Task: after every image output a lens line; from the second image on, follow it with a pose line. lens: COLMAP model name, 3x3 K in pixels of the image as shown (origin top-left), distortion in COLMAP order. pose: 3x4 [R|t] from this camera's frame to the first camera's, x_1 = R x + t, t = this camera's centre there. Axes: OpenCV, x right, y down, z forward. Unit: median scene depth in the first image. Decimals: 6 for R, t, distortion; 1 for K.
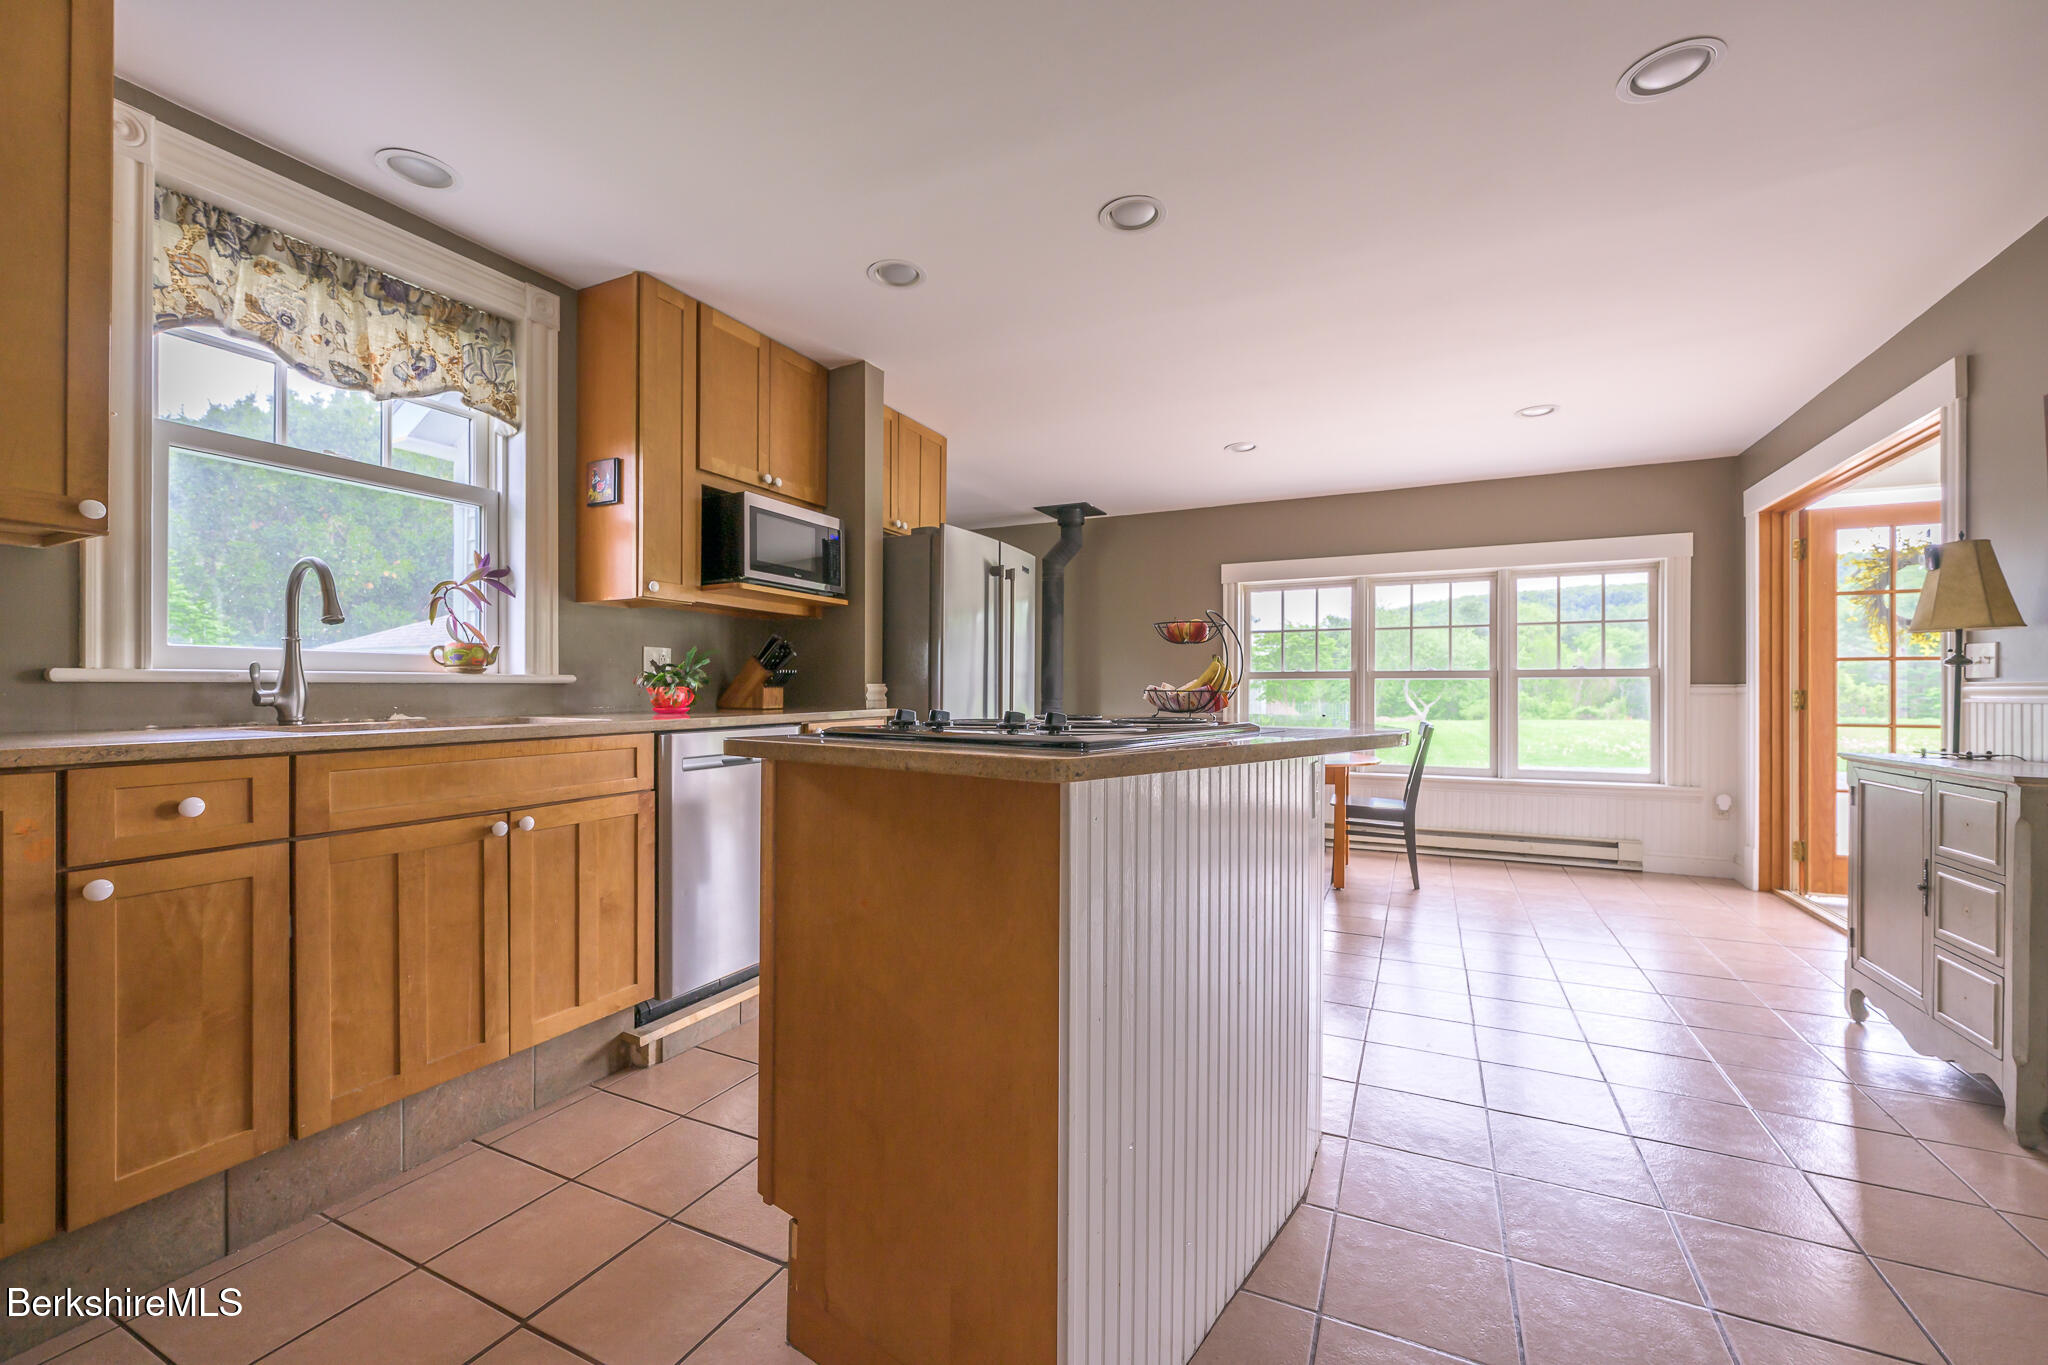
lens RADIAL K [[834.8, 0, 1015.6], [0, 834.8, 696.2], [0, 0, 1]] dist [-0.000154, -0.000064]
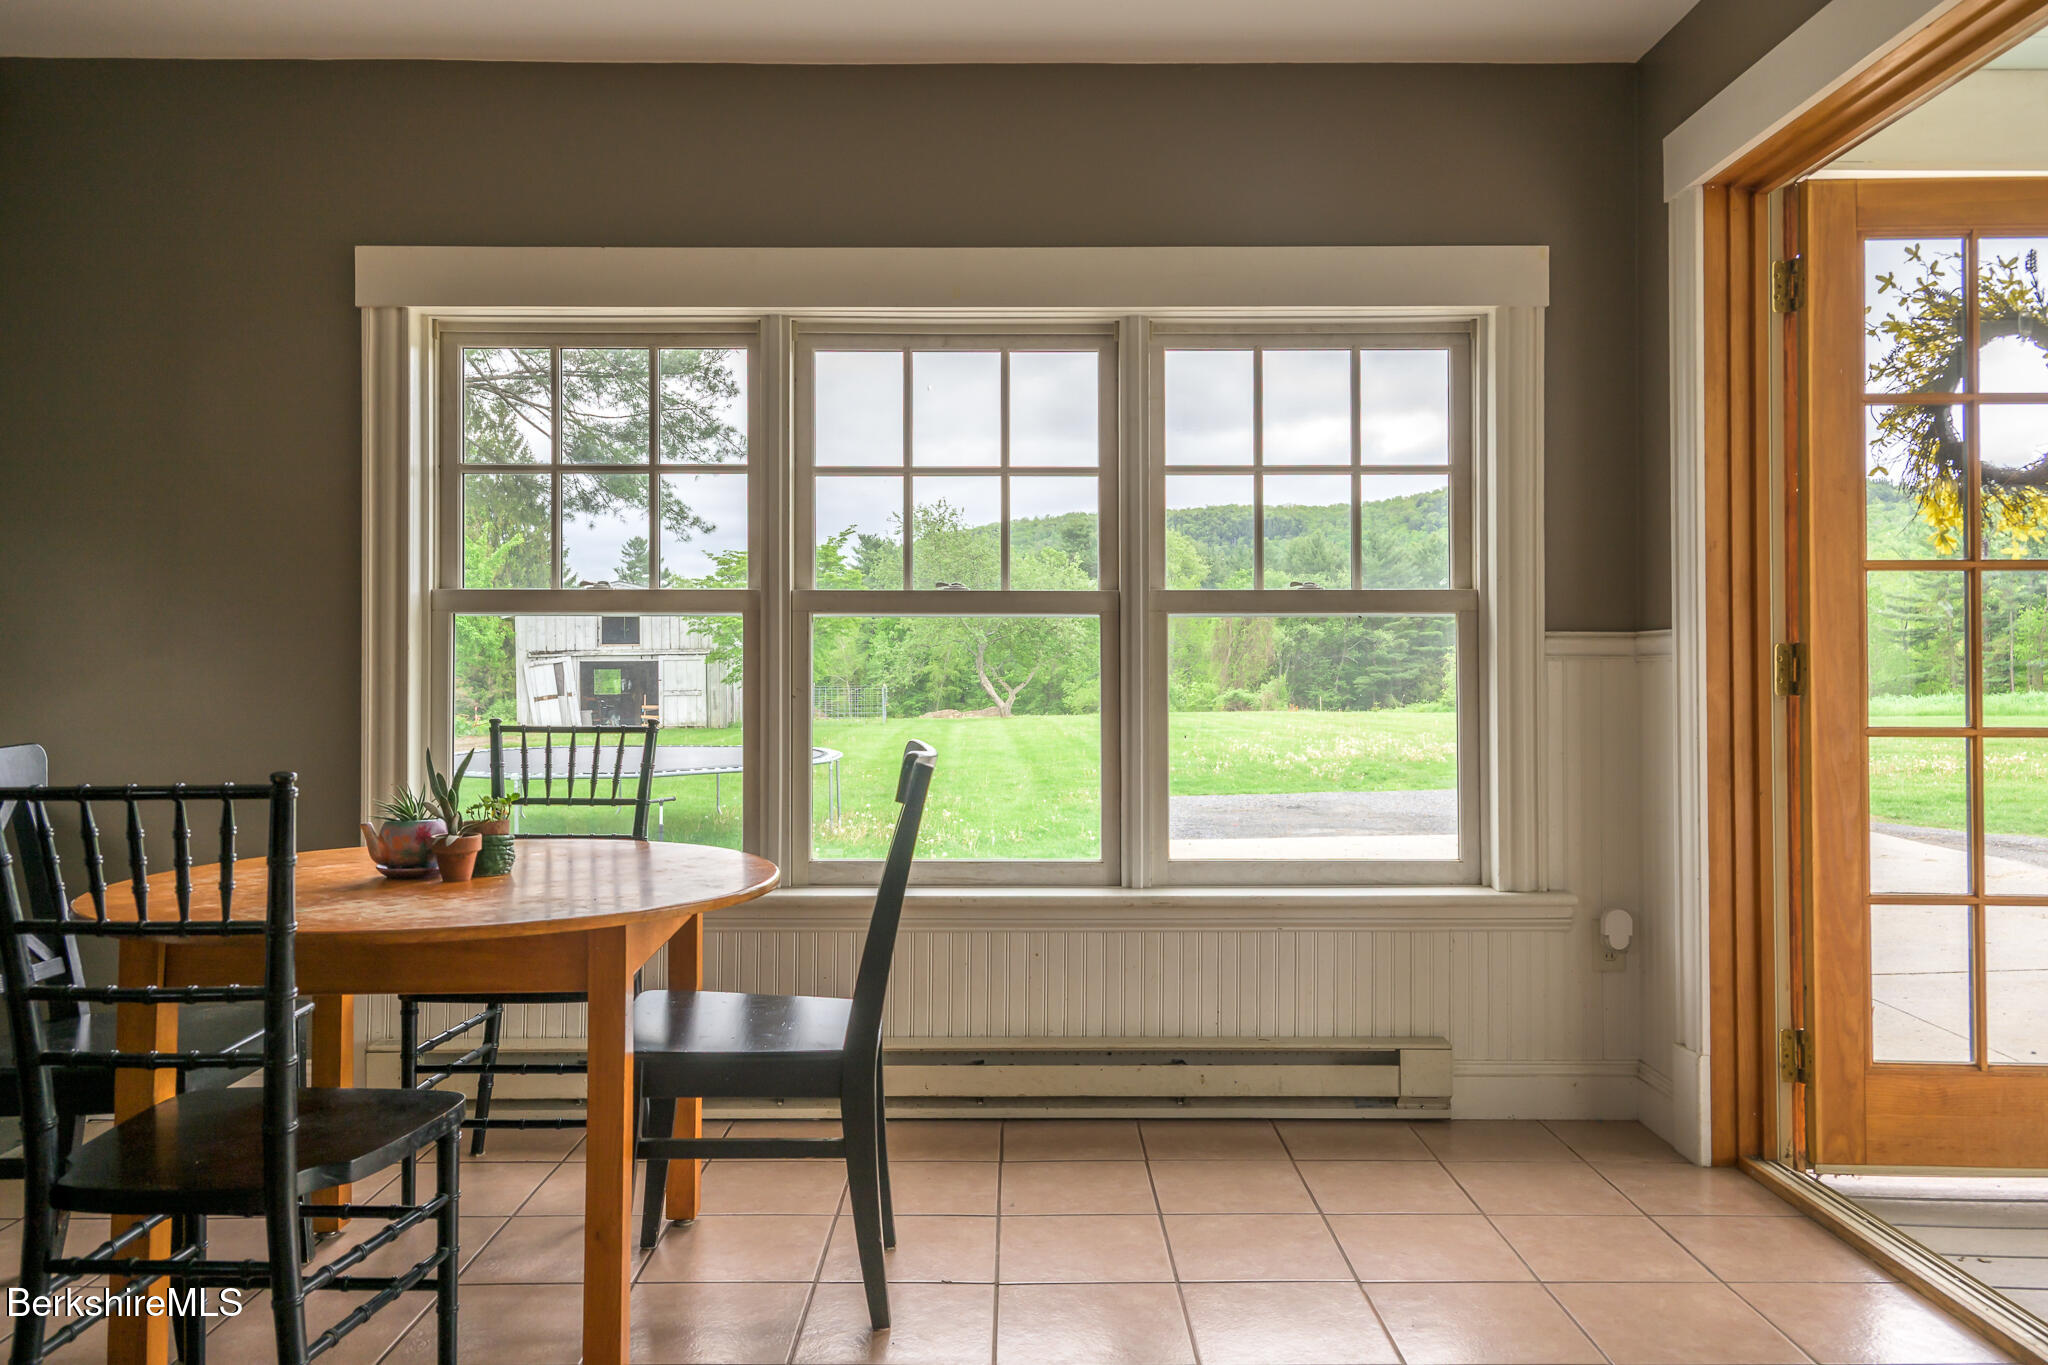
lens RADIAL K [[1524.0, 0, 1045.4], [0, 1524.0, 644.9], [0, 0, 1]] dist [0.040259, -0.000045]
pose [[0.888540, 0.006043, 0.458758, 0.269692], [0.003353, 0.999801, -0.019664, 0.005709], [-0.458786, 0.019010, 0.888343, 0.468945]]
